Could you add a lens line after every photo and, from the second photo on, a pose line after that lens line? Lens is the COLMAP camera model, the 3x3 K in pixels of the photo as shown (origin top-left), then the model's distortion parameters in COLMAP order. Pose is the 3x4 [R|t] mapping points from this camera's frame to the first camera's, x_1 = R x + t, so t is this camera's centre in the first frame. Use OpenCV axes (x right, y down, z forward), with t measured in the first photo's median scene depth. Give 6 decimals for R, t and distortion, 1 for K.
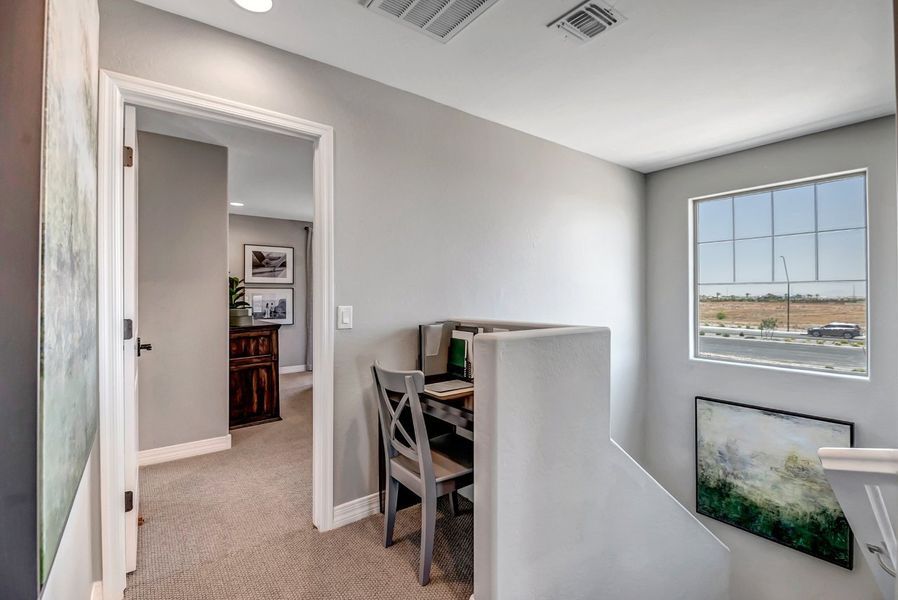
lens RADIAL K [[410.7, 0, 450.9], [0, 410.7, 294.1], [0, 0, 1]] dist [-0.021095, -0.000644]
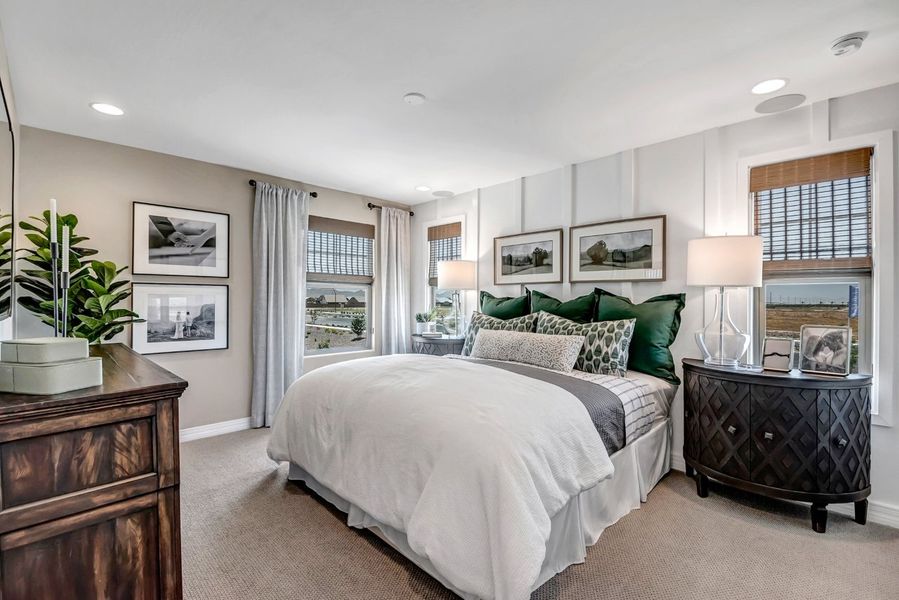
lens RADIAL K [[411.1, 0, 445.9], [0, 411.1, 300.0], [0, 0, 1]] dist [-0.021095, -0.000644]
pose [[0.992880, 0.009707, 0.118719, -0.161710], [-0.010251, 0.999940, 0.003968, 0.000560], [-0.118673, -0.005157, 0.992920, 0.426821]]
